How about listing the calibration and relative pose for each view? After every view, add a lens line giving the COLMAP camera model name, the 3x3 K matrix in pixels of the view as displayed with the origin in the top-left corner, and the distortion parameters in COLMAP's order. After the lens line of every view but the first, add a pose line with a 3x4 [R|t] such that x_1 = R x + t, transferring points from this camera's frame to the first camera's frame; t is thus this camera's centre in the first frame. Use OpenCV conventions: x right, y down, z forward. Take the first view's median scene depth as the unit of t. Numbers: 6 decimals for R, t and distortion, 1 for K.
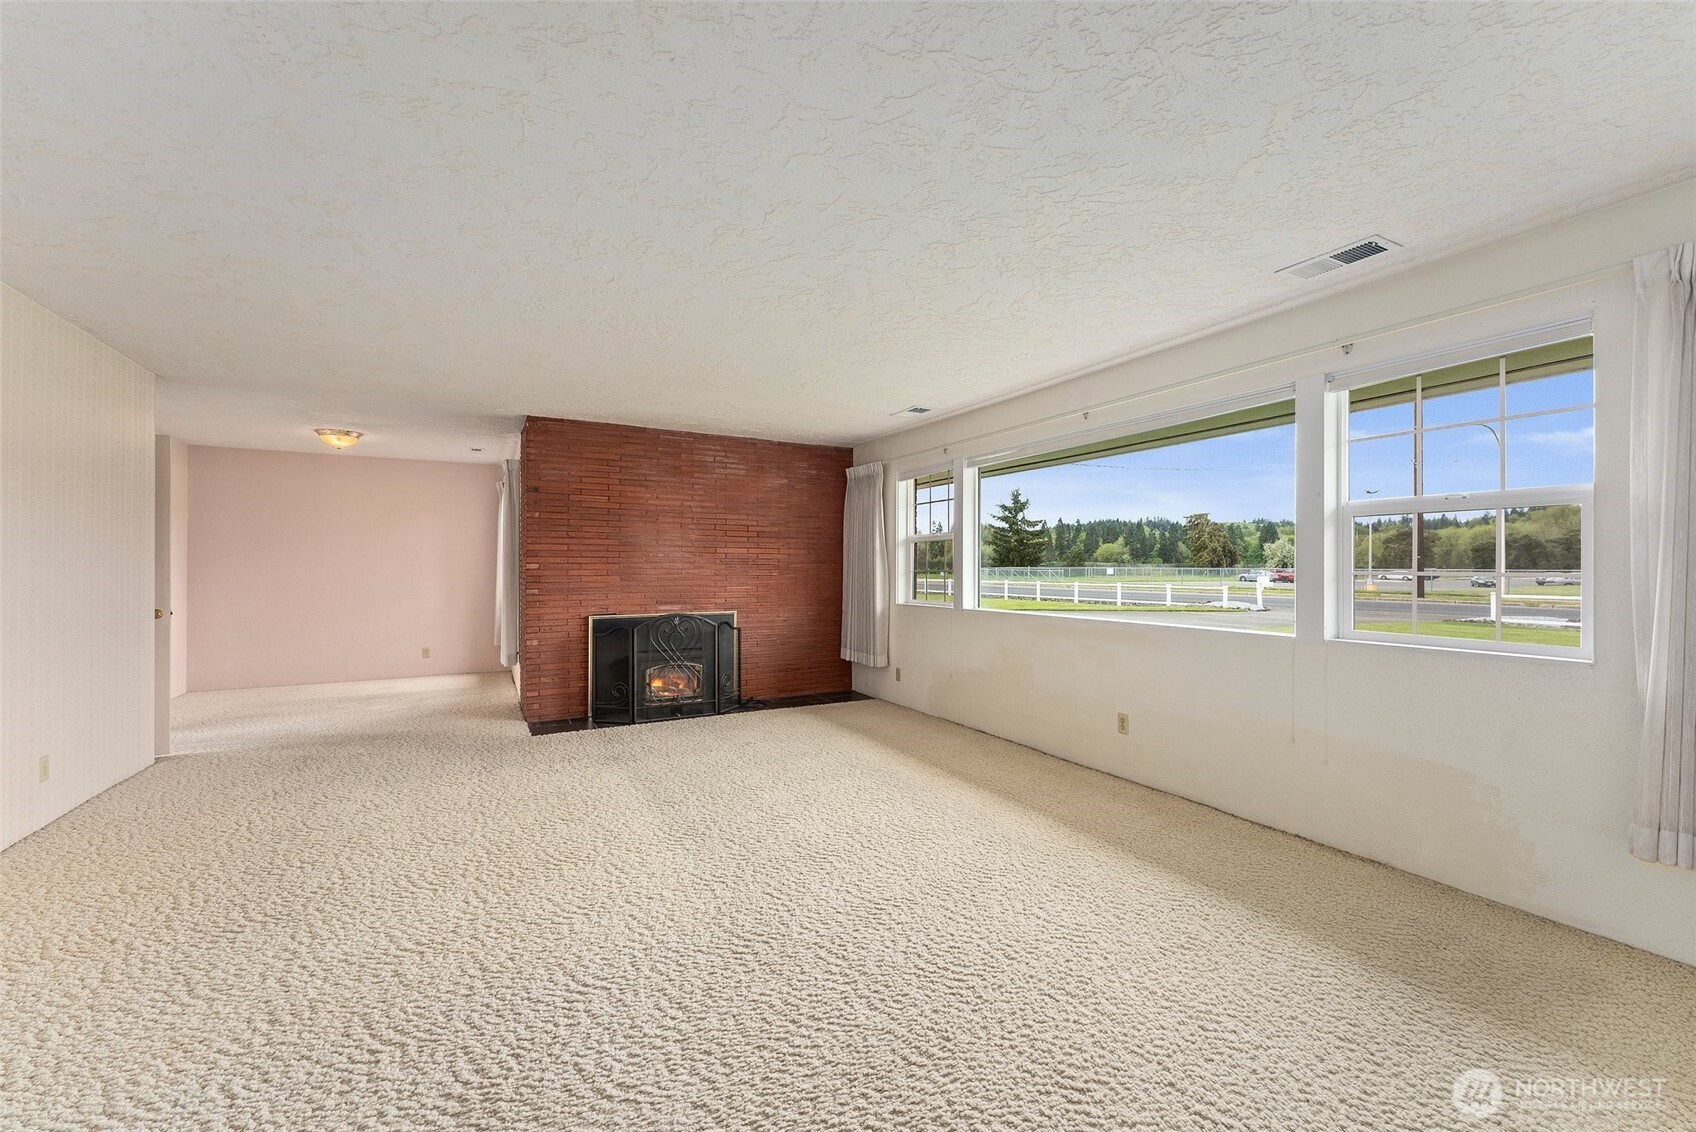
lens RADIAL K [[680.6, 0, 854.4], [0, 680.6, 567.8], [0, 0, 1]] dist [0.000656, 0.000237]
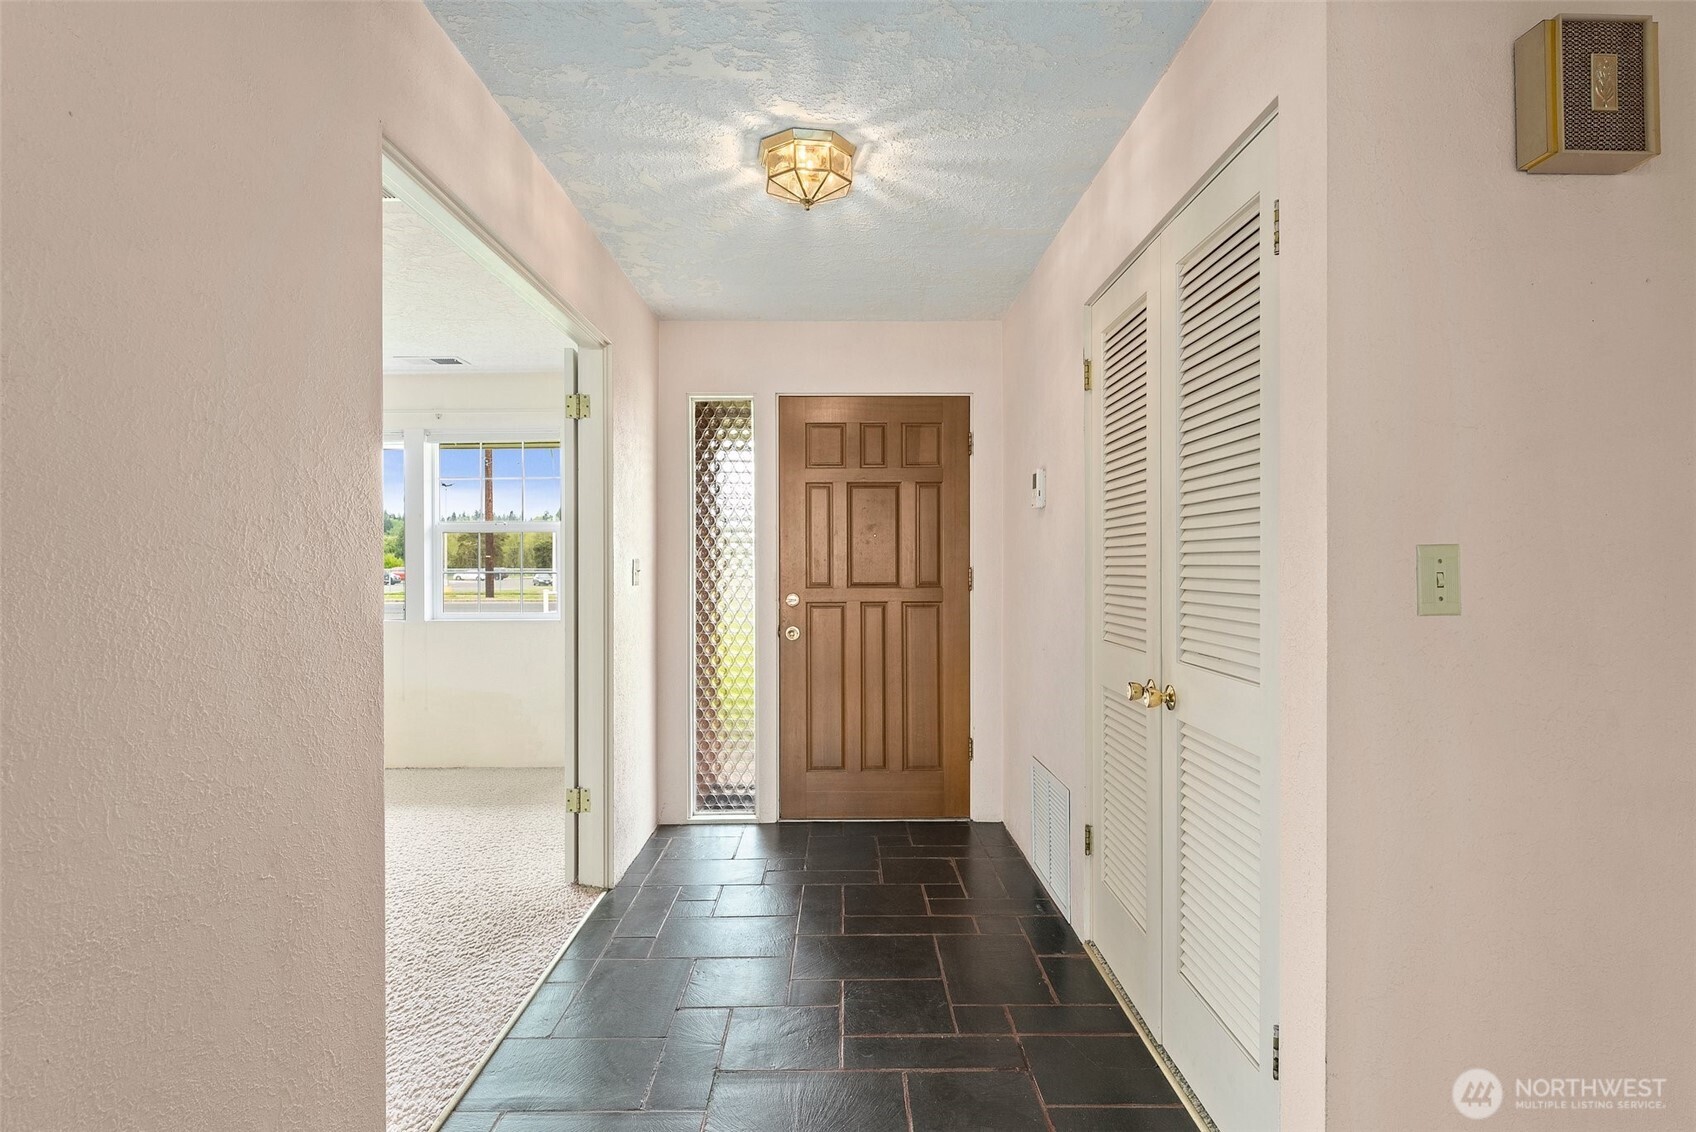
lens RADIAL K [[907.9, 0, 850.2], [0, 907.9, 566.4], [0, 0, 1]] dist [-0.002032, -0.000136]
pose [[0.481165, -0.003211, 0.876624, -0.080959], [0.004505, 0.999989, 0.001190, -0.000428], [-0.876619, 0.003377, 0.481174, -0.102615]]
